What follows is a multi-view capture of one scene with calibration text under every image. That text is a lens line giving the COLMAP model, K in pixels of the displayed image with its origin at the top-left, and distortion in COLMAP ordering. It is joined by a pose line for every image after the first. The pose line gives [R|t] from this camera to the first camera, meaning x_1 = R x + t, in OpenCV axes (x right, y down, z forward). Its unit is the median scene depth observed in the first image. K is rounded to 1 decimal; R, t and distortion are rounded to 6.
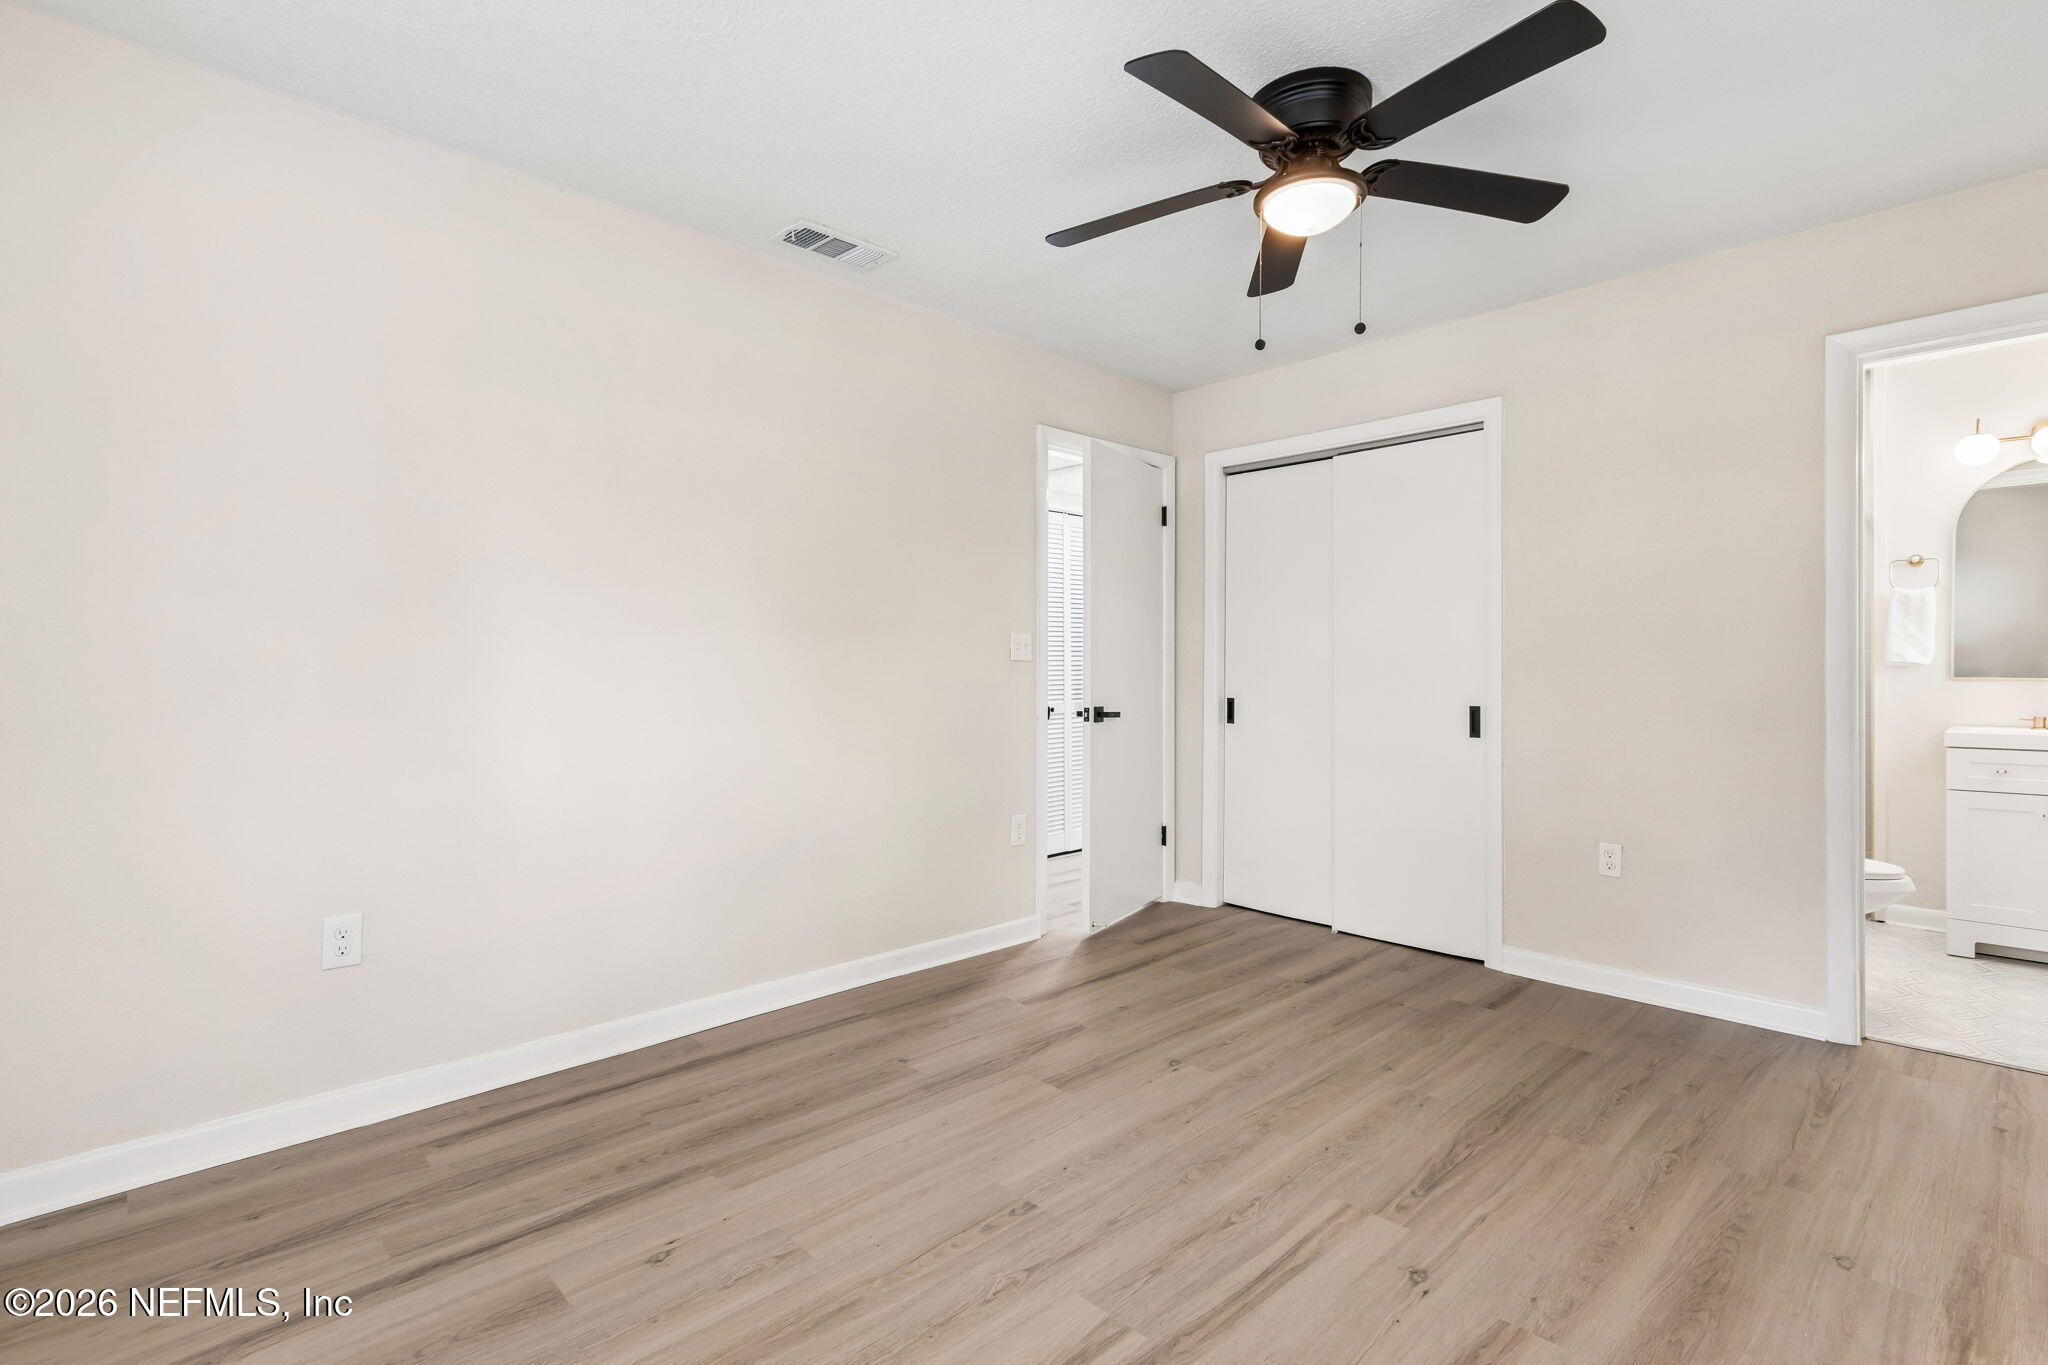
lens RADIAL K [[966.2, 0, 1061.0], [0, 966.2, 676.7], [0, 0, 1]] dist [0.010735, -0.000364]
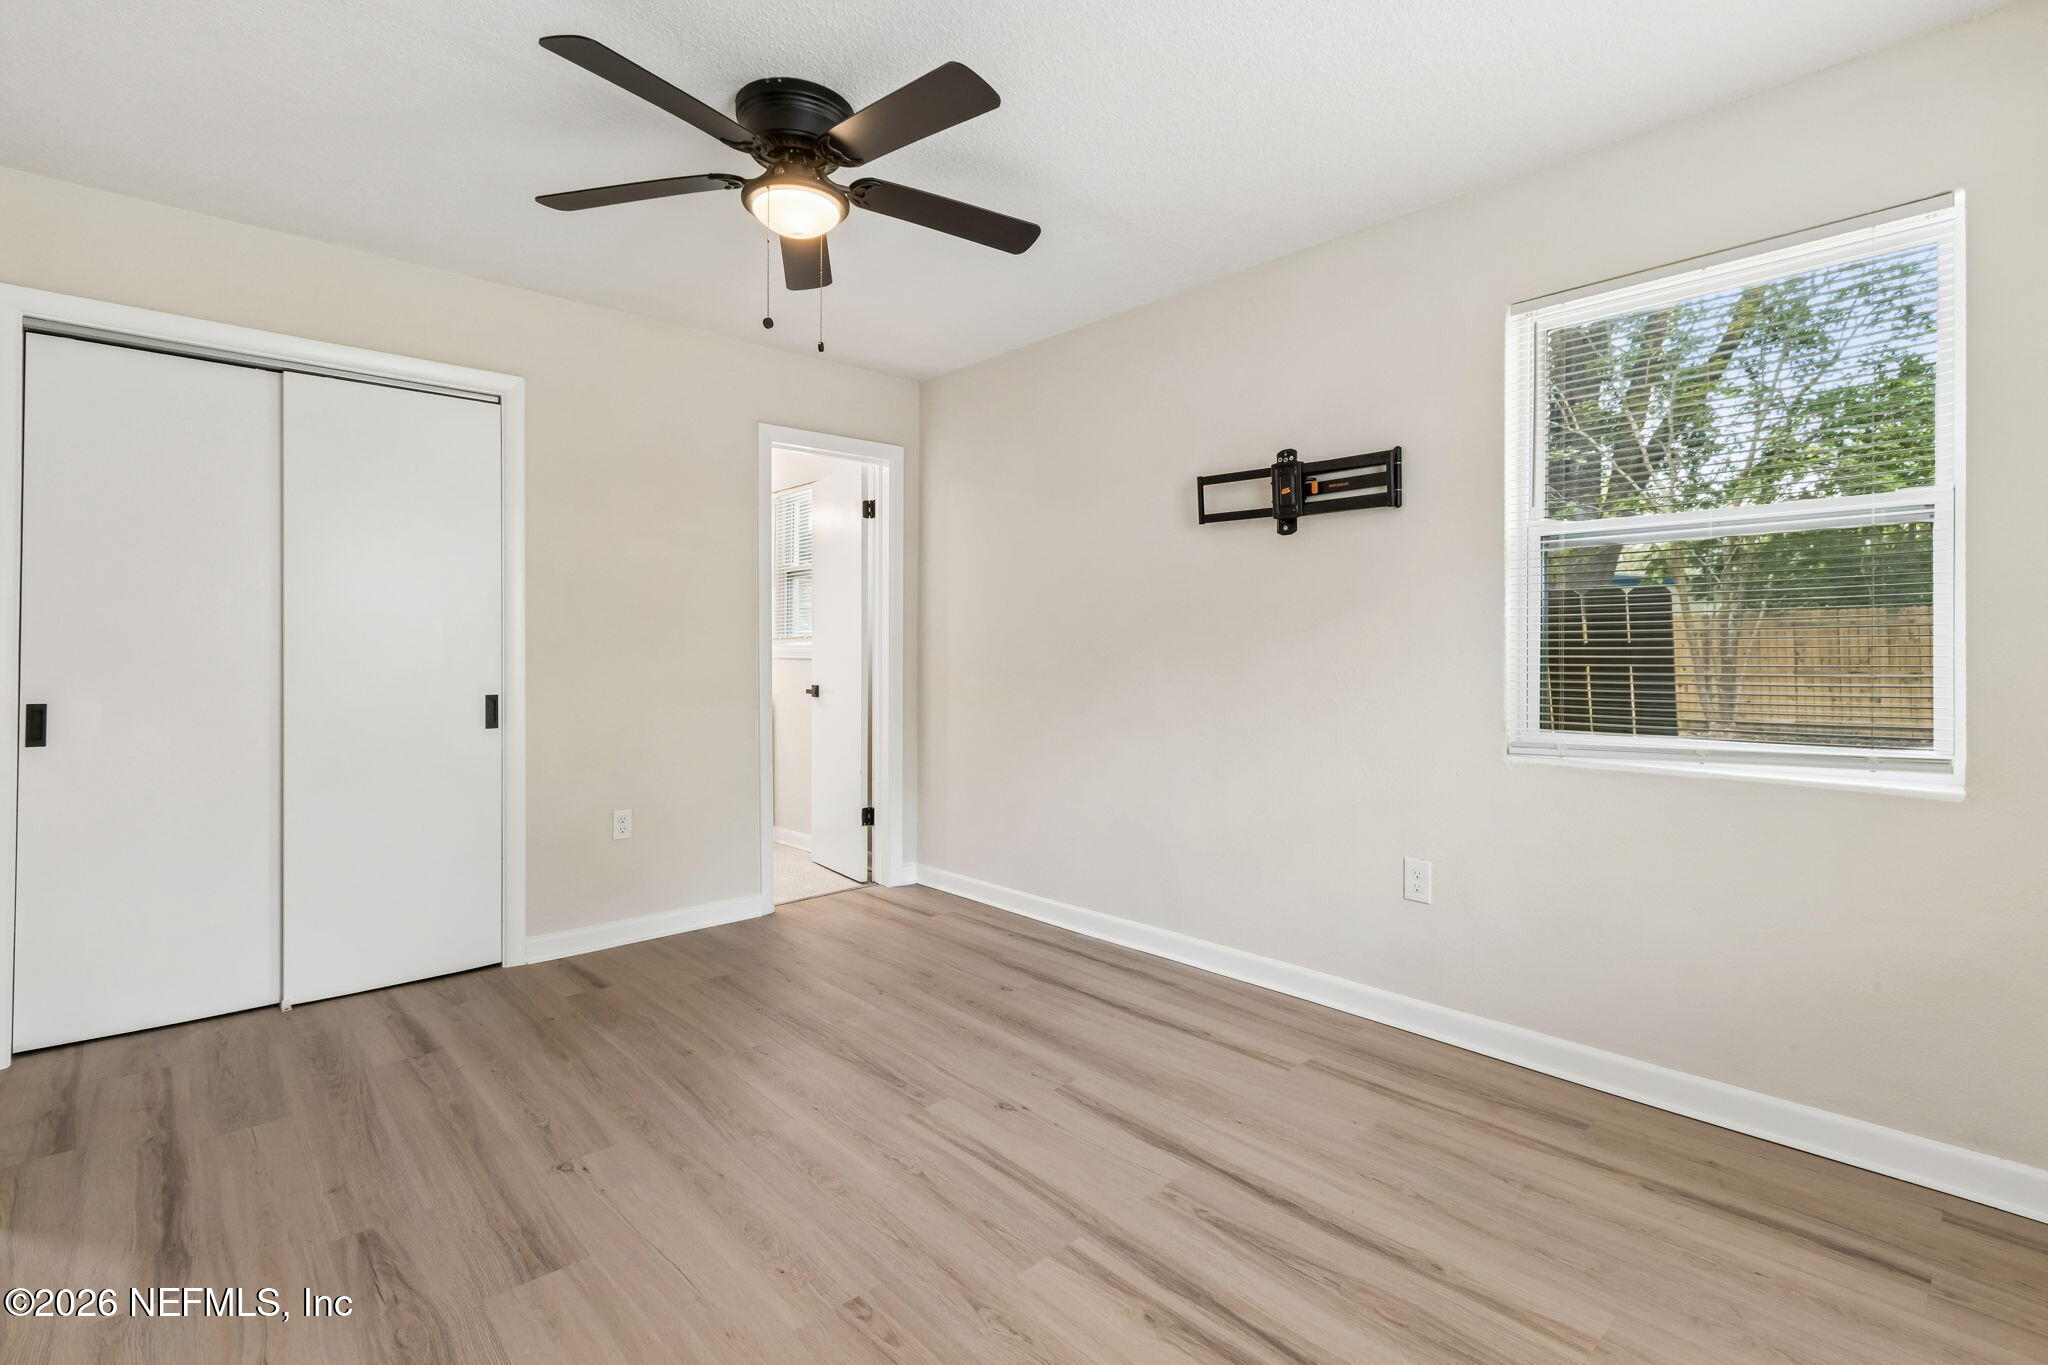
lens RADIAL K [[966.2, 0, 972.1], [0, 966.2, 652.2], [0, 0, 1]] dist [0.010735, -0.000364]
pose [[0.055328, 0.003596, 0.998462, -0.581200], [0.006936, 0.999968, -0.003986, -0.005123], [-0.998444, 0.007146, 0.055301, 0.574639]]
